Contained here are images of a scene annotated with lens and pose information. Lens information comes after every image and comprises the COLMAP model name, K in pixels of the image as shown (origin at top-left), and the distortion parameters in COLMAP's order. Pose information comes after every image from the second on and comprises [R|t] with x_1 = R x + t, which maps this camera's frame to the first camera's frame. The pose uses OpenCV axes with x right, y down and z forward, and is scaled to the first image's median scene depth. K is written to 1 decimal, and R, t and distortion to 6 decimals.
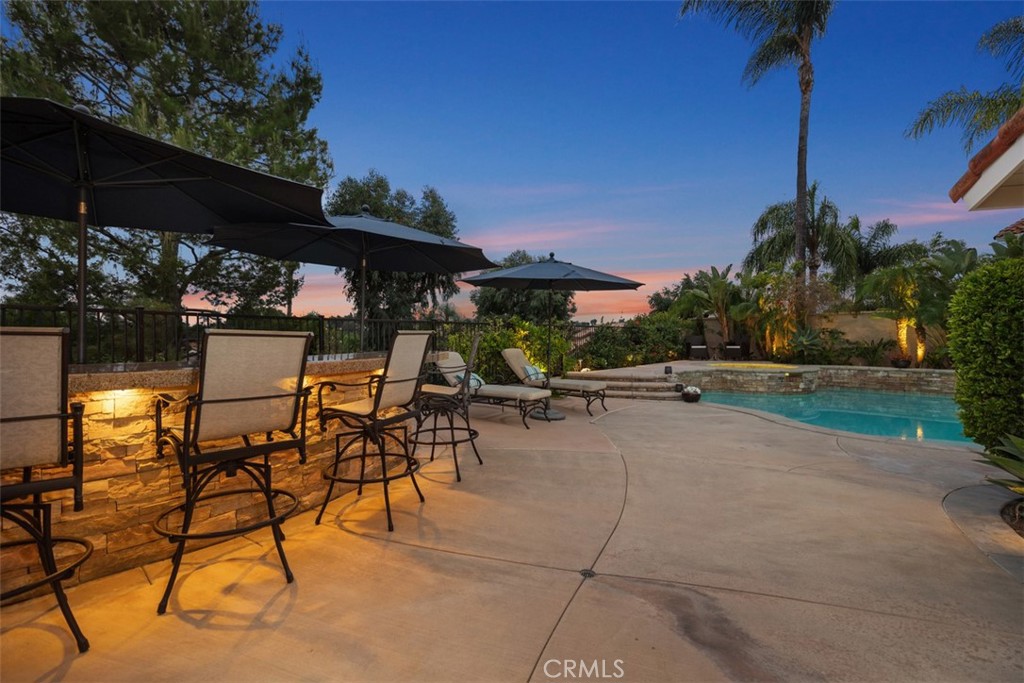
lens RADIAL K [[459.9, 0, 510.7], [0, 459.9, 336.0], [0, 0, 1]] dist [0.001705, -0.000093]
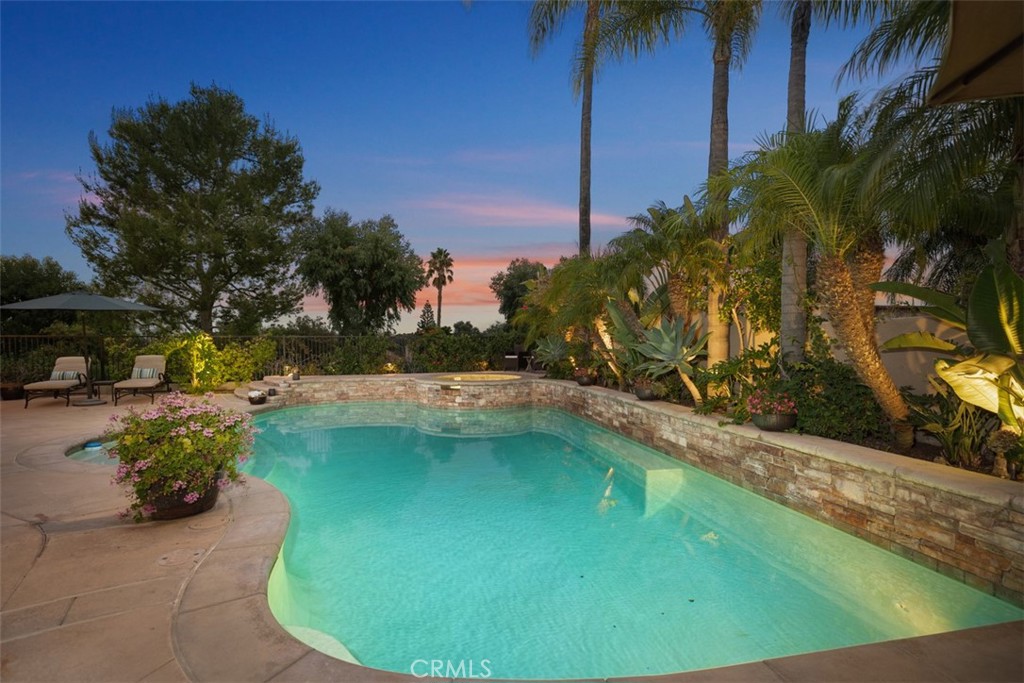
lens RADIAL K [[459.9, 0, 509.8], [0, 459.9, 341.3], [0, 0, 1]] dist [0.001705, -0.000093]
pose [[0.878016, -0.003453, -0.478618, 1.106825], [0.003553, 0.999993, -0.000695, -0.006078], [0.478617, -0.001090, 0.878023, 0.246826]]
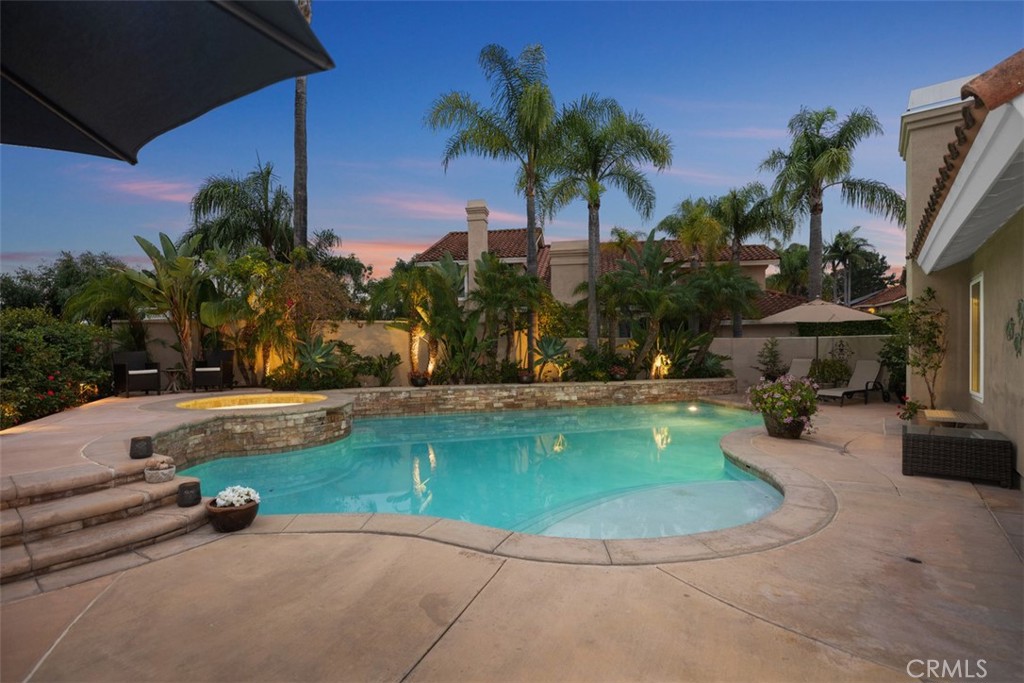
lens RADIAL K [[482.9, 0, 511.1], [0, 482.9, 347.5], [0, 0, 1]] dist [-0.001121, -0.000684]
pose [[0.421696, -0.006758, 0.906712, 0.089086], [0.003609, 0.999977, 0.005774, -0.009192], [-0.906730, 0.000837, 0.421710, 0.458580]]
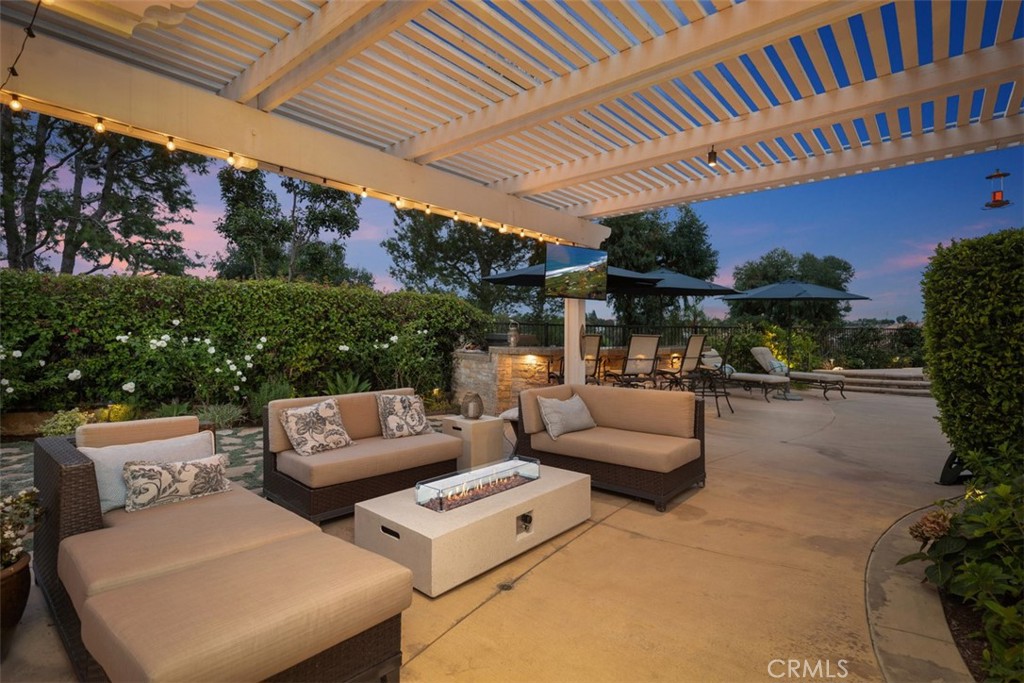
lens RADIAL K [[504.6, 0, 510.3], [0, 504.6, 333.5], [0, 0, 1]] dist [0.001217, 0.000139]
pose [[0.885809, -0.001178, -0.464048, 0.027539], [-0.002066, 0.999977, -0.006482, -0.000080], [0.464045, 0.006701, 0.885786, -0.396625]]
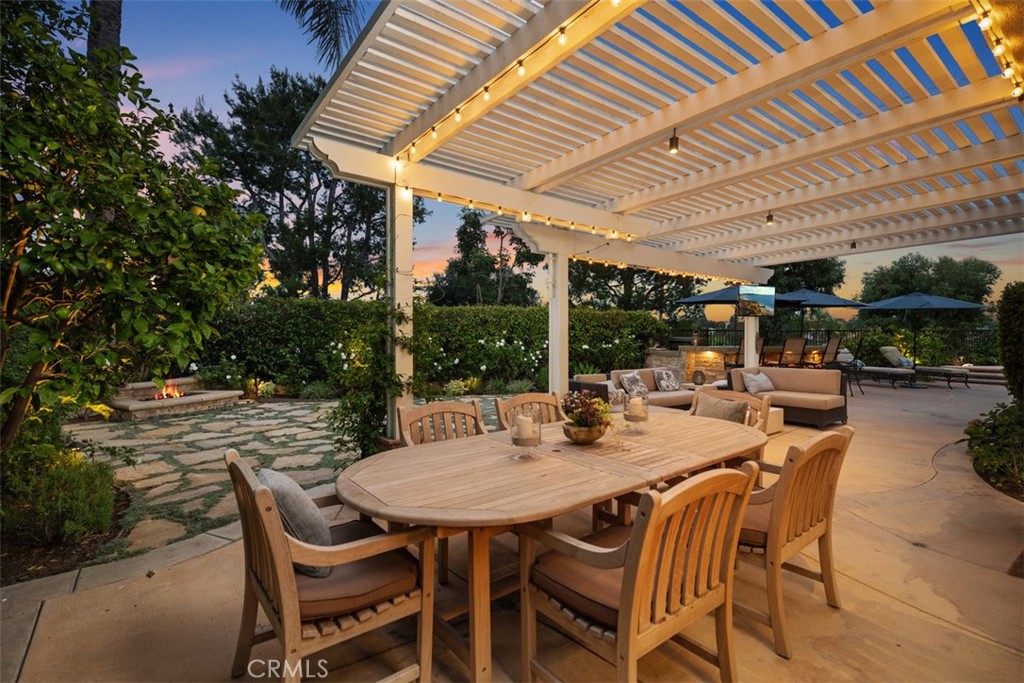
lens RADIAL K [[459.9, 0, 506.1], [0, 459.9, 339.9], [0, 0, 1]] dist [0.001705, -0.000093]
pose [[0.749526, -0.001294, -0.661973, 0.045937], [0.003342, 0.999993, 0.001829, -0.001955], [0.661966, -0.003583, 0.749525, -0.737899]]
